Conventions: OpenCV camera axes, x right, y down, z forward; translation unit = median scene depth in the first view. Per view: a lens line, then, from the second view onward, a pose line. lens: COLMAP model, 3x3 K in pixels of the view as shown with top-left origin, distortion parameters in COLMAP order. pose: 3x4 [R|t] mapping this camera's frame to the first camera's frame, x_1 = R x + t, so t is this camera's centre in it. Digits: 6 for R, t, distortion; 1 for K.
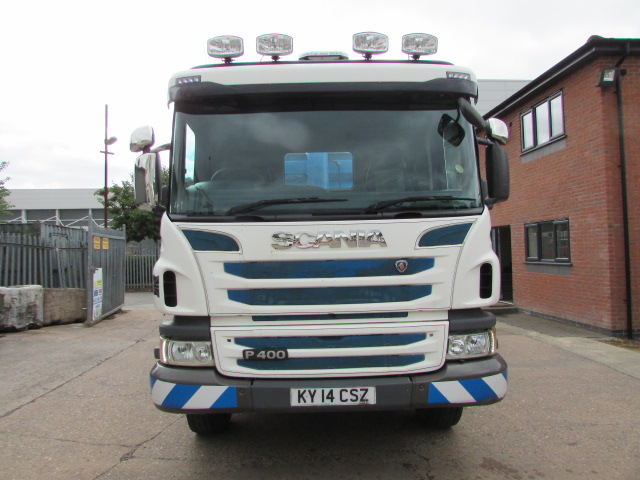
lens RADIAL K [[449.4, 0, 320.0], [0, 449.4, 240.0], [0, 0, 1]] dist [-0.011704, 0.002304]
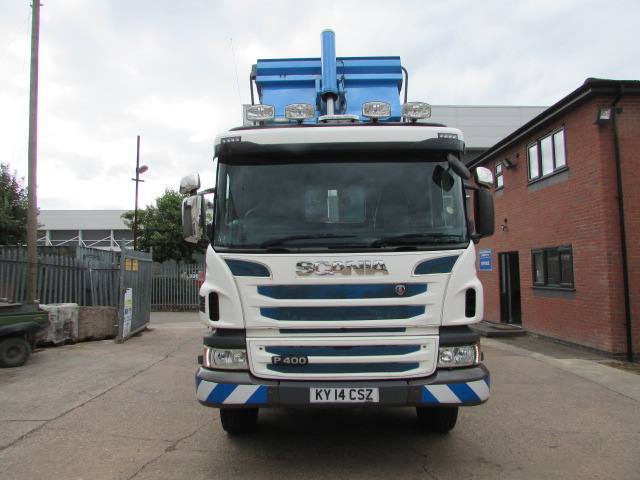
lens RADIAL K [[449.4, 0, 320.0], [0, 449.4, 240.0], [0, 0, 1]] dist [-0.011704, 0.002304]
pose [[0.999293, 0.007178, -0.036918, 0.003998], [-0.008977, 0.998768, -0.048811, -0.014013], [0.036522, 0.049108, 0.998126, -0.200016]]
